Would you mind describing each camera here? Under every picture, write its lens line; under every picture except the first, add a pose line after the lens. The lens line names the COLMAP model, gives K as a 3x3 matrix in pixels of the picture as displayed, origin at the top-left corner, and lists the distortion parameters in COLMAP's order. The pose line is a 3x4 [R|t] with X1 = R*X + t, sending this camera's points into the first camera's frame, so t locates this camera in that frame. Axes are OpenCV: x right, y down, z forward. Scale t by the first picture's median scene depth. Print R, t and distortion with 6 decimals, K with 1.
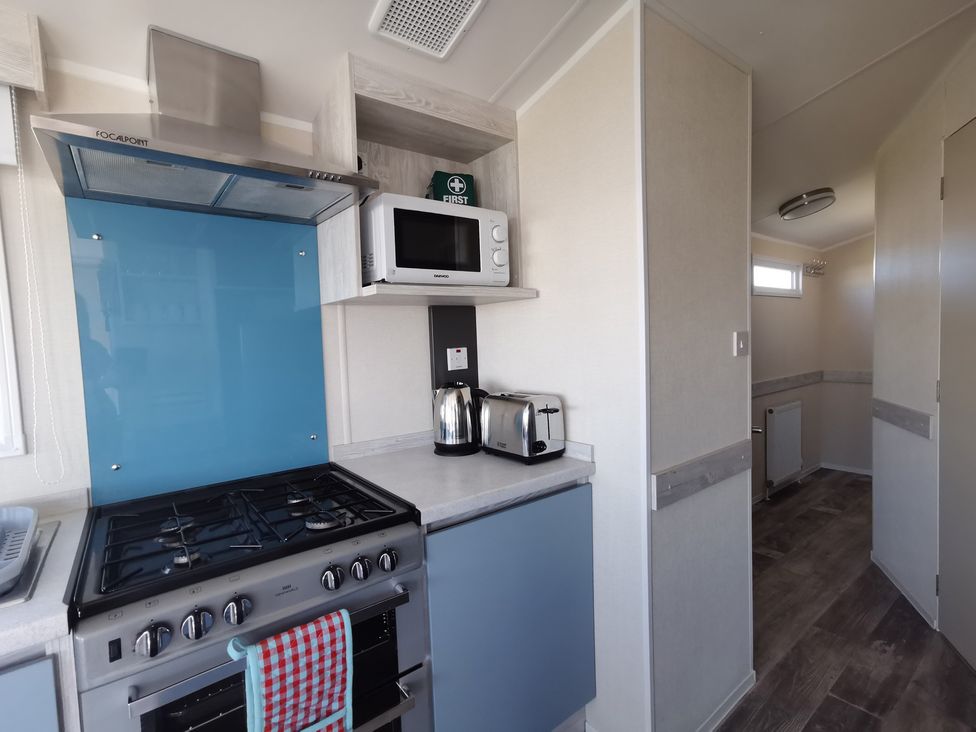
lens RADIAL K [[466.4, 0, 488.0], [0, 466.4, 366.0], [0, 0, 1]] dist [-0.077248, 0.058148]
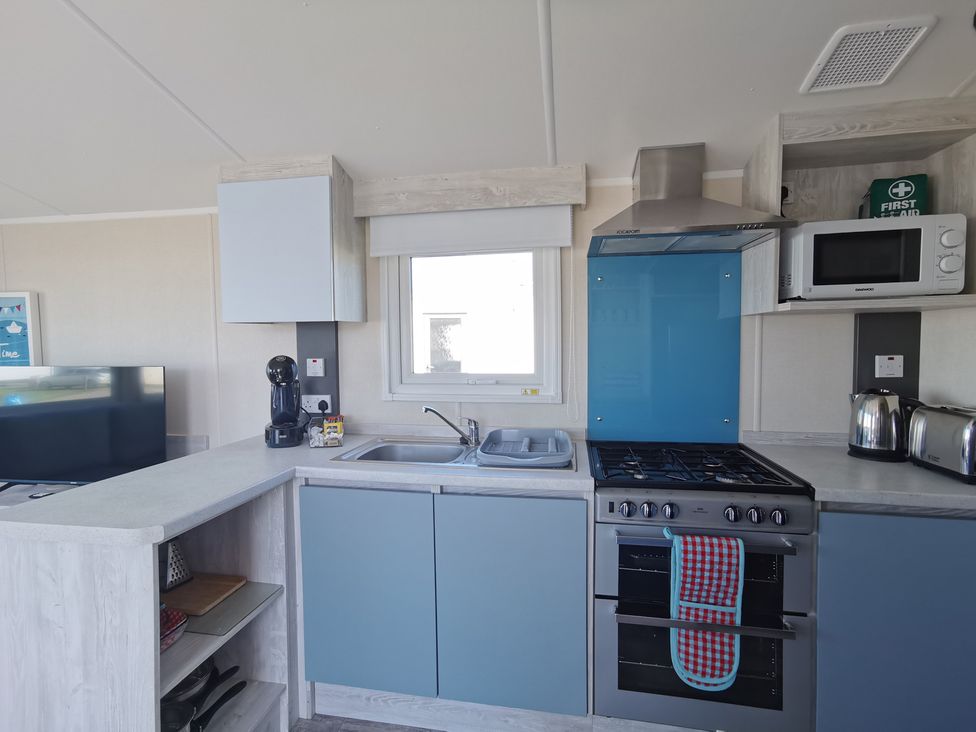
lens RADIAL K [[476.3, 0, 488.0], [0, 476.3, 366.0], [0, 0, 1]] dist [0.000324, 0.023171]
pose [[0.670541, 0.064461, -0.739066, 0.166909], [-0.054789, 0.997800, 0.037319, -0.010950], [0.739846, 0.015469, 0.672598, -0.438254]]
